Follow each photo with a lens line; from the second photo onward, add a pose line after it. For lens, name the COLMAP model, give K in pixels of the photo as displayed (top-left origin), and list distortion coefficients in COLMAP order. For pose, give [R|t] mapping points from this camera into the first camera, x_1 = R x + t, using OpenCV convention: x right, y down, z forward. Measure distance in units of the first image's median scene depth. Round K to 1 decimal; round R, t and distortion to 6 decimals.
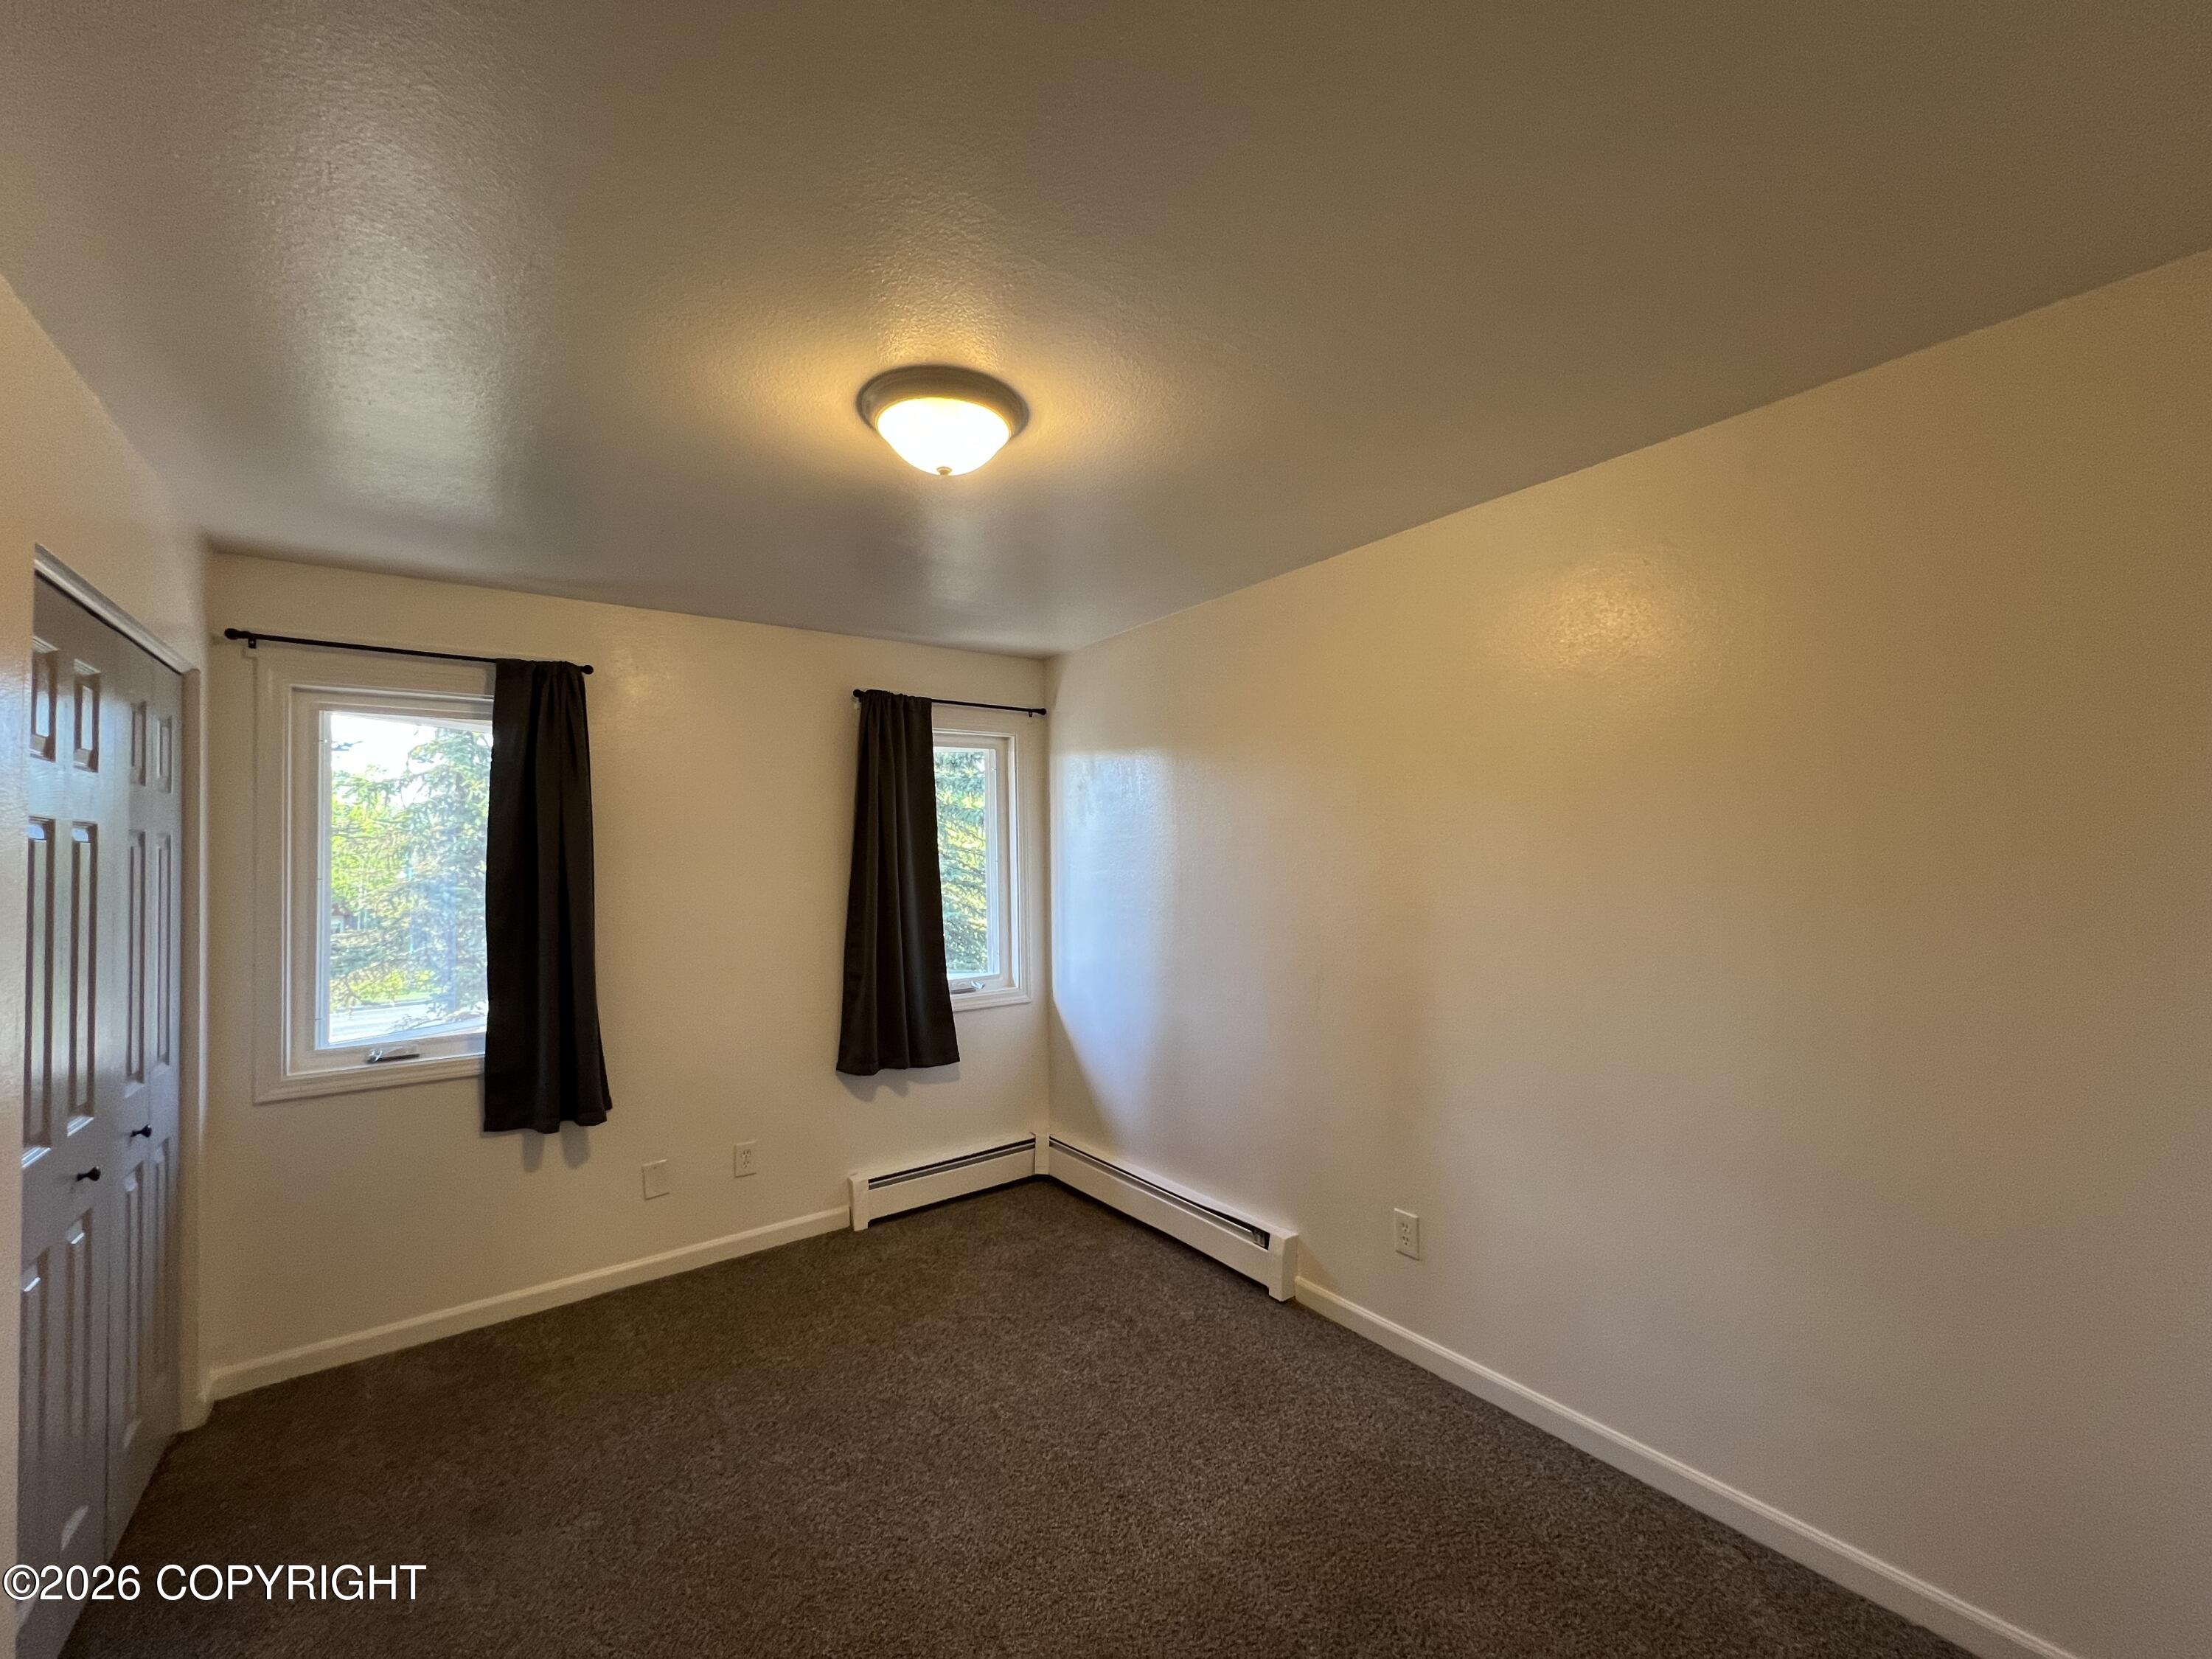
lens RADIAL K [[887.9, 0, 1111.4], [0, 887.9, 835.0], [0, 0, 1]] dist [-0.002095, 0.000923]
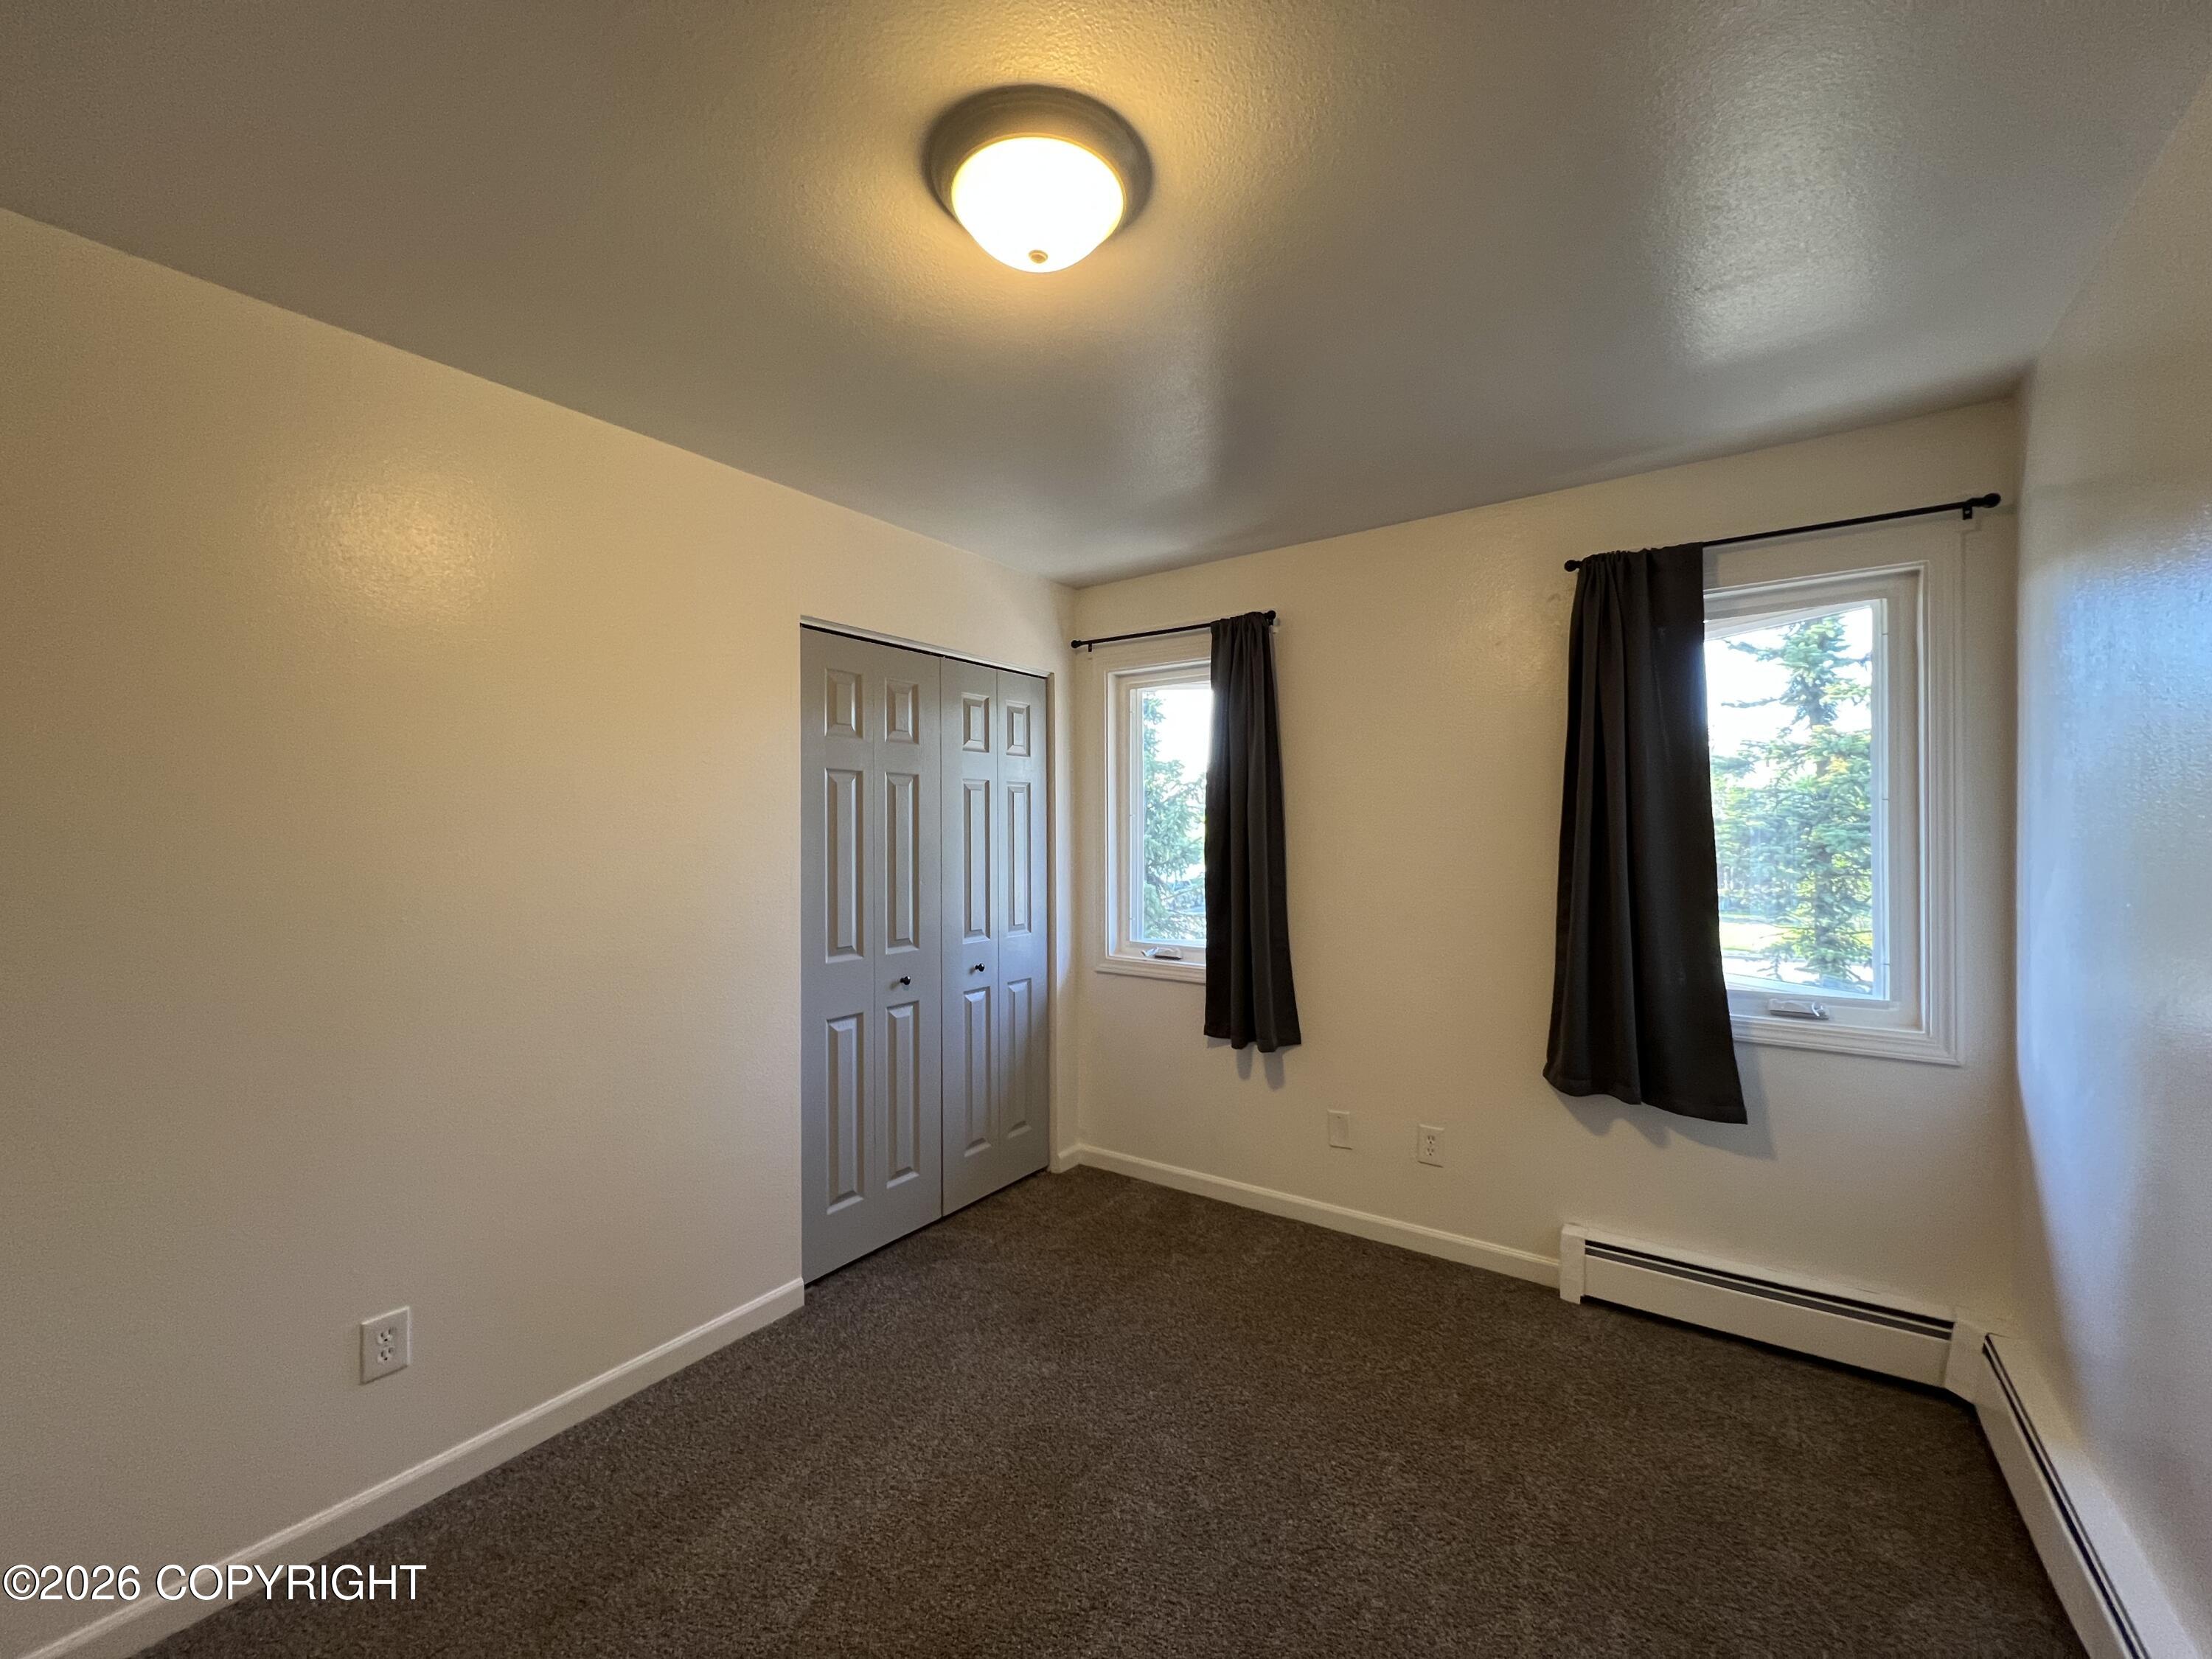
lens RADIAL K [[887.9, 0, 1089.5], [0, 887.9, 832.1], [0, 0, 1]] dist [-0.002095, 0.000923]
pose [[0.310727, 0.020626, -0.950275, 0.281234], [0.020372, 0.999390, 0.028354, 0.027802], [0.950281, -0.028169, 0.310117, 0.402186]]
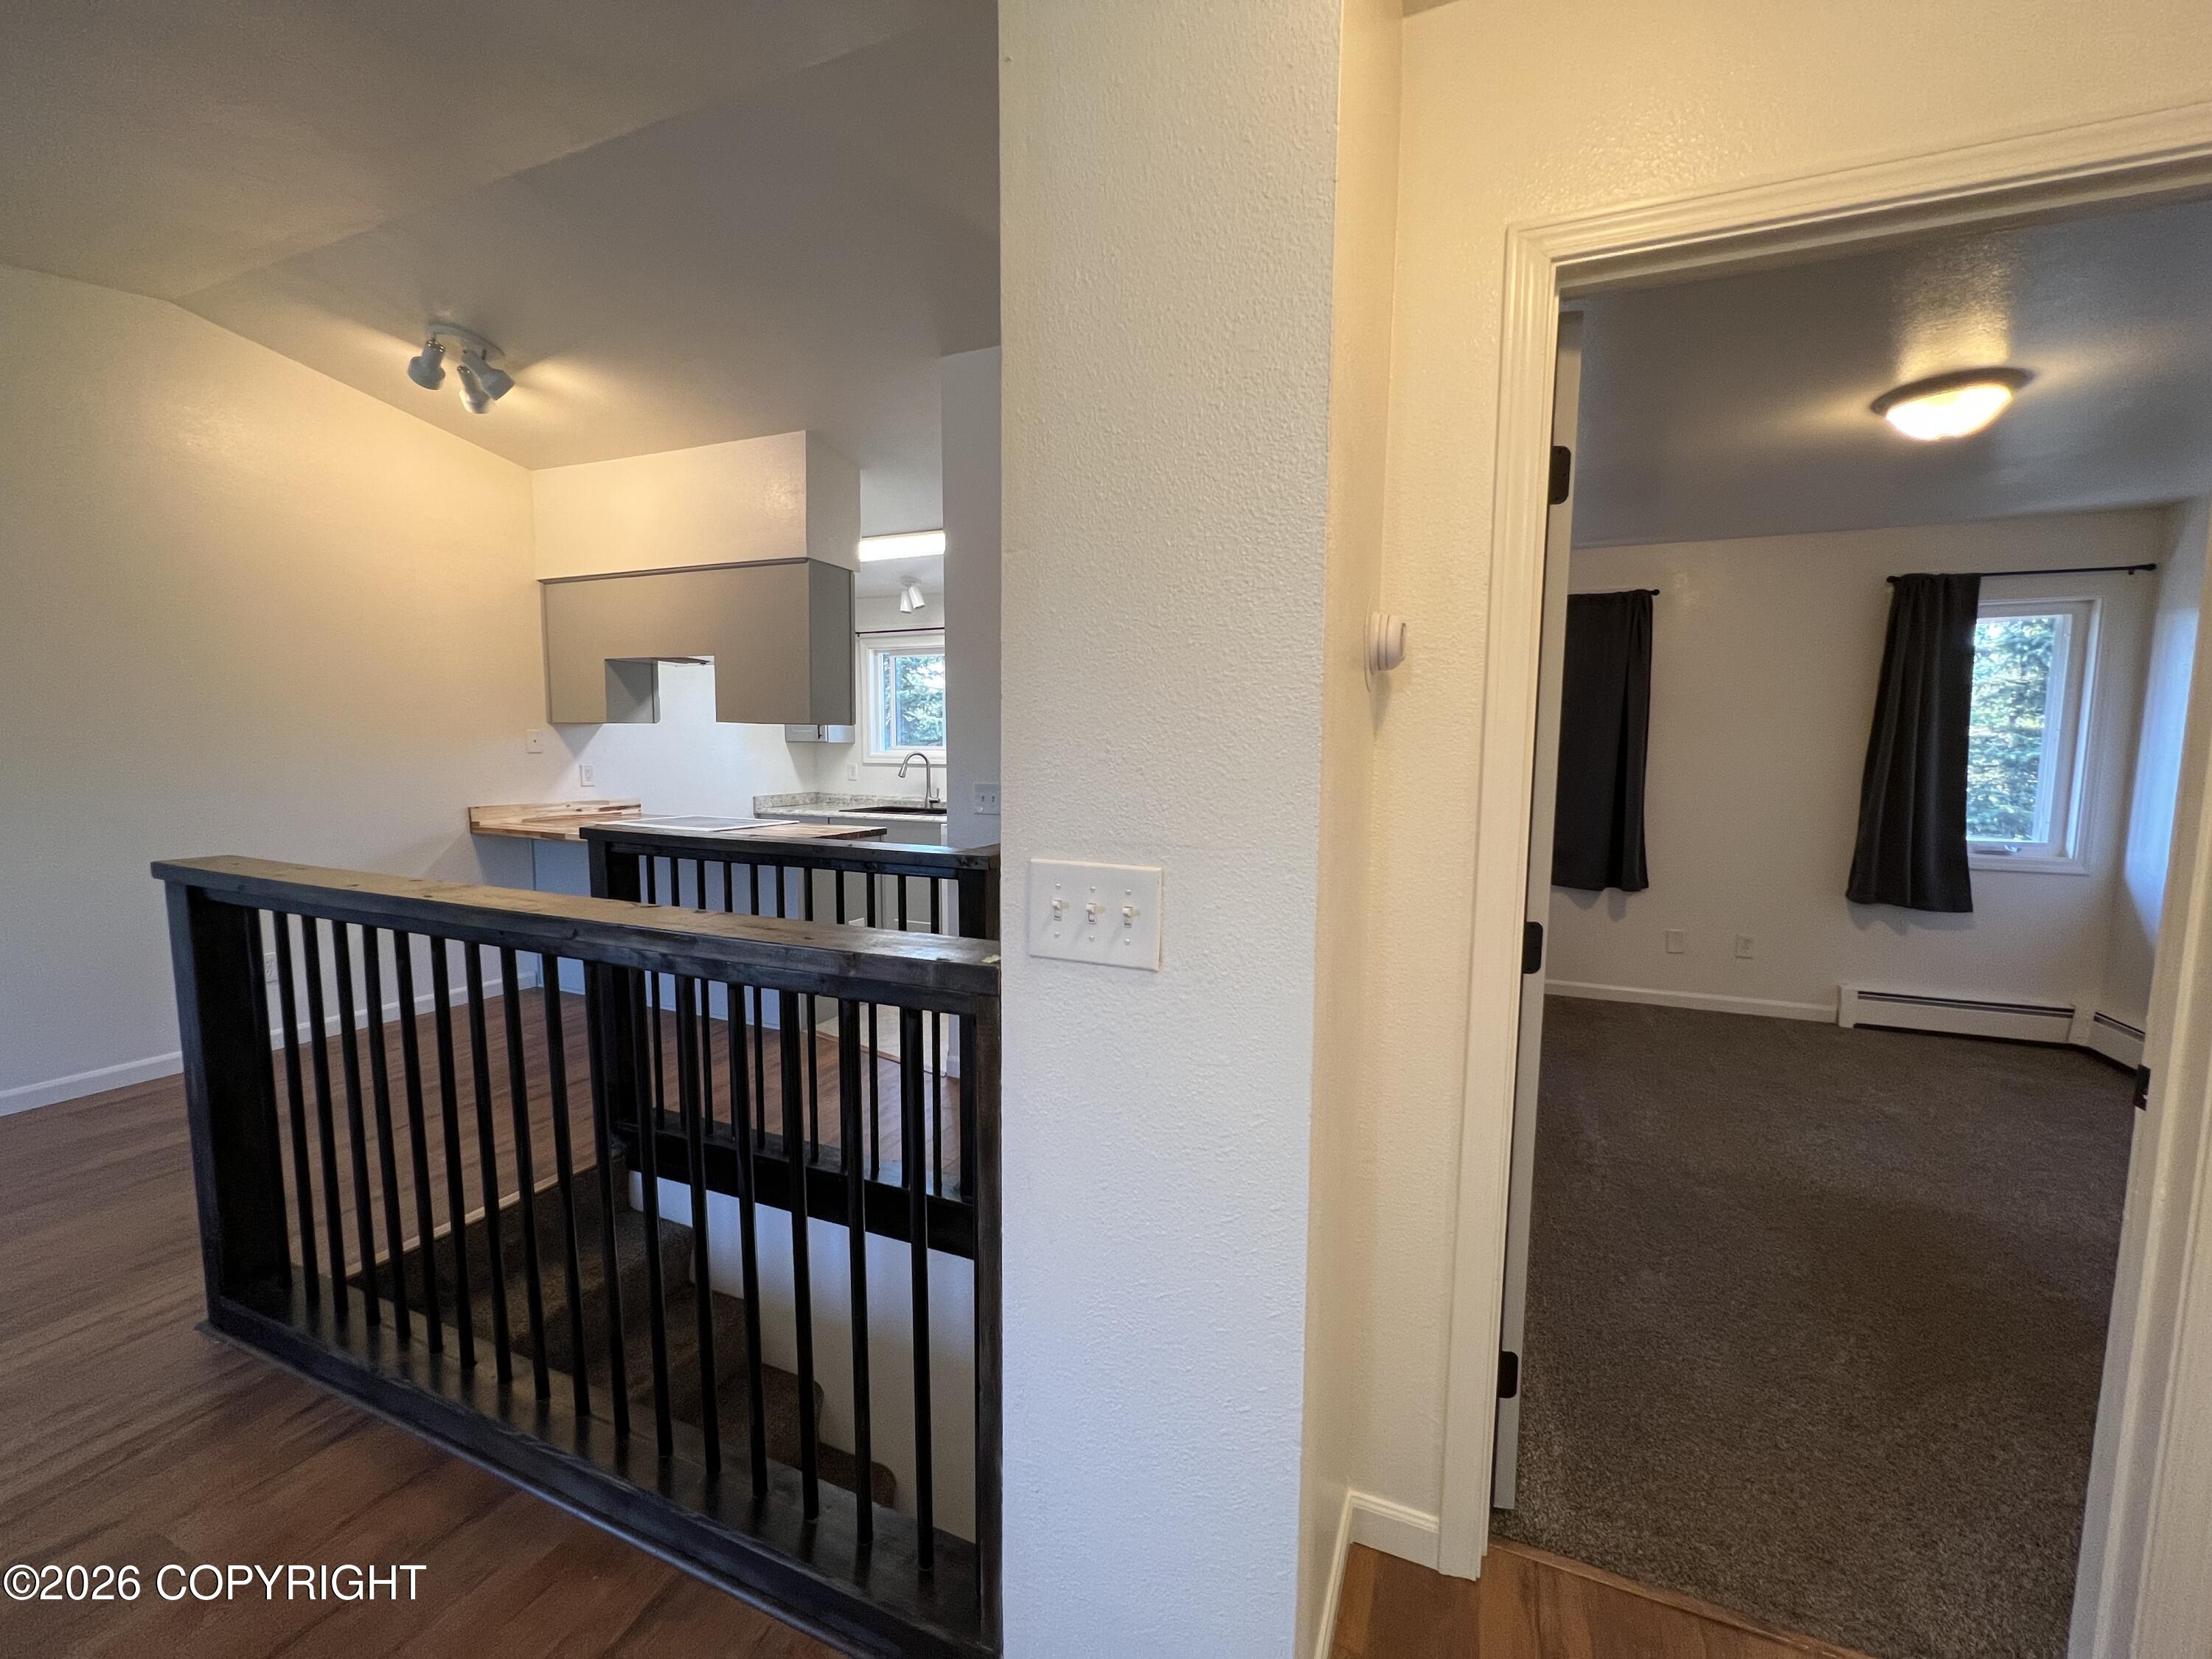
lens RADIAL K [[887.9, 0, 1106.2], [0, 887.9, 826.9], [0, 0, 1]] dist [-0.002095, 0.000923]
pose [[0.507629, 0.107024, -0.854903, 0.216504], [0.002851, 0.992041, 0.125886, 0.010961], [0.861571, -0.066341, 0.503284, -0.480689]]
